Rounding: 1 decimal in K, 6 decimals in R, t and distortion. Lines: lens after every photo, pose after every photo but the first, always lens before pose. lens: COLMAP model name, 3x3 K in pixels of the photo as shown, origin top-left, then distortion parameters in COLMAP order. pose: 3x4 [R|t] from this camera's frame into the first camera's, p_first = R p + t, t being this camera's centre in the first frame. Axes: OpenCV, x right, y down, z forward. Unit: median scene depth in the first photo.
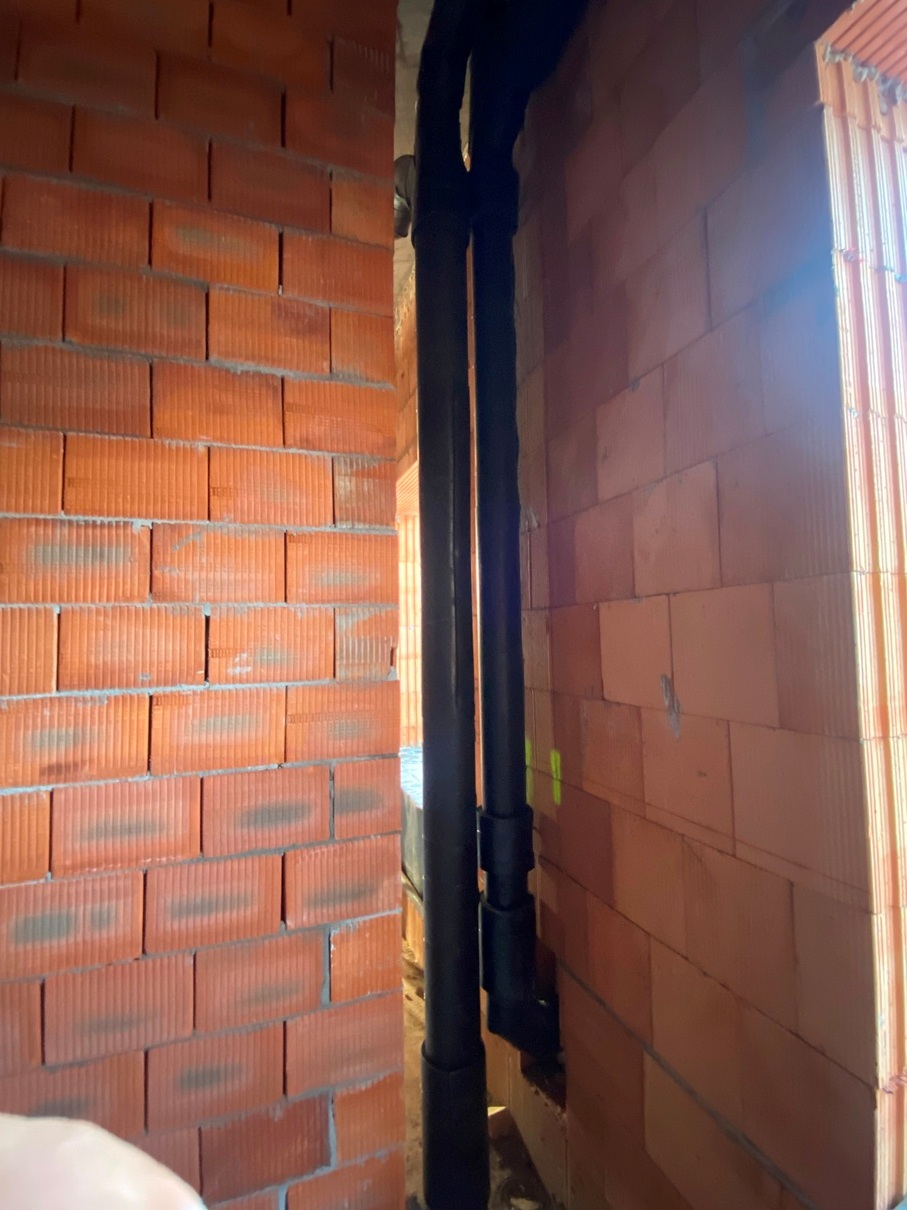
lens RADIAL K [[539.3, 0, 453.5], [0, 539.3, 605.0], [0, 0, 1]] dist [0.051948, -0.033466]
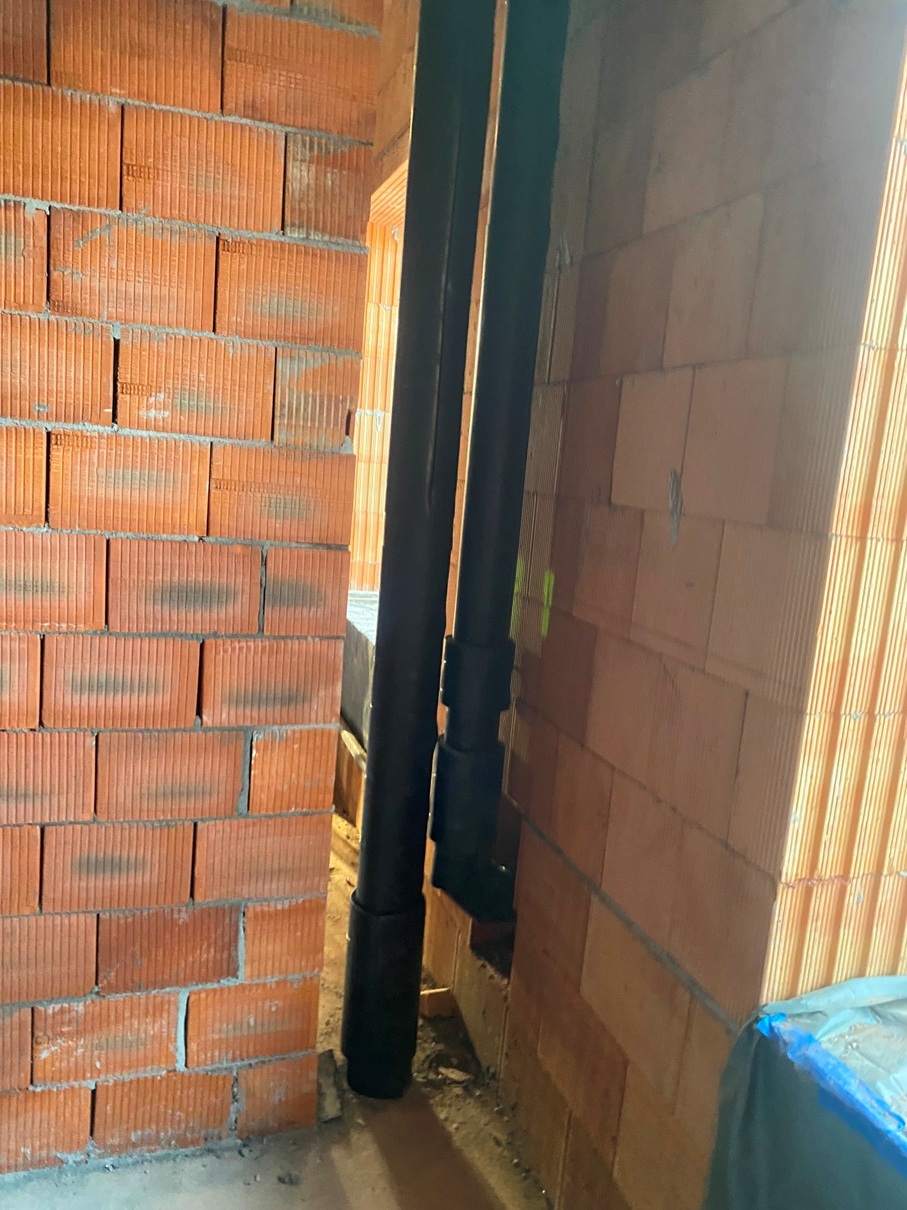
lens RADIAL K [[921.6, 0, 453.5], [0, 921.6, 605.0], [0, 0, 1]] dist [0.097949, -0.146191]
pose [[0.993777, 0.107639, -0.028643, 0.106926], [-0.099123, 0.971929, 0.213374, 0.054306], [0.050807, -0.209207, 0.976551, -0.356703]]
